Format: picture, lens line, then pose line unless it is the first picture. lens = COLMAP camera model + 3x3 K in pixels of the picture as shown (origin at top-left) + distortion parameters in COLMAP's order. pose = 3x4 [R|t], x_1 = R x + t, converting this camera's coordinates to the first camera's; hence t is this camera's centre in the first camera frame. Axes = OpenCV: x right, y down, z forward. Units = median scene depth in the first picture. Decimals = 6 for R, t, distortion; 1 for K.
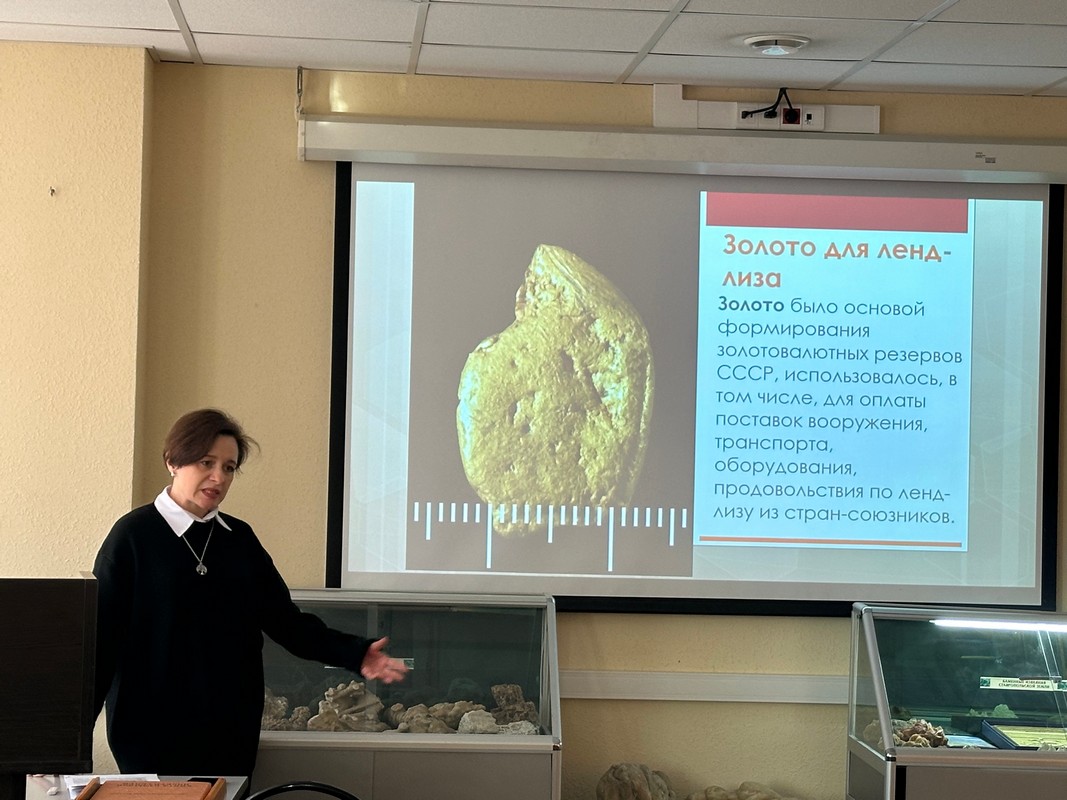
lens RADIAL K [[2332.4, 0, 532.0], [0, 2332.4, 399.1], [0, 0, 1]] dist [0.091754, 0.000000]
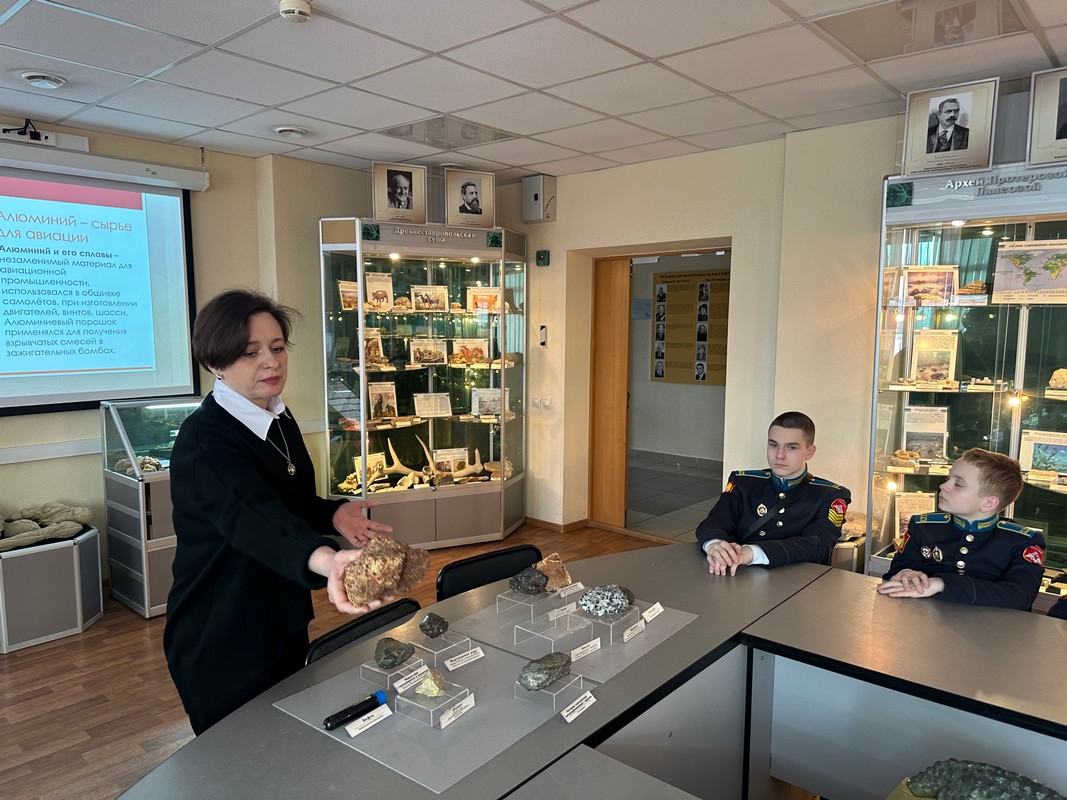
lens RADIAL K [[758.1, 0, 536.0], [0, 758.1, 400.1], [0, 0, 1]] dist [0.003935, -0.013591]
pose [[0.706030, -0.097510, 0.701437, -0.044738], [0.015193, 0.992333, 0.122656, 0.014956], [-0.708019, -0.075942, 0.702098, 0.306462]]
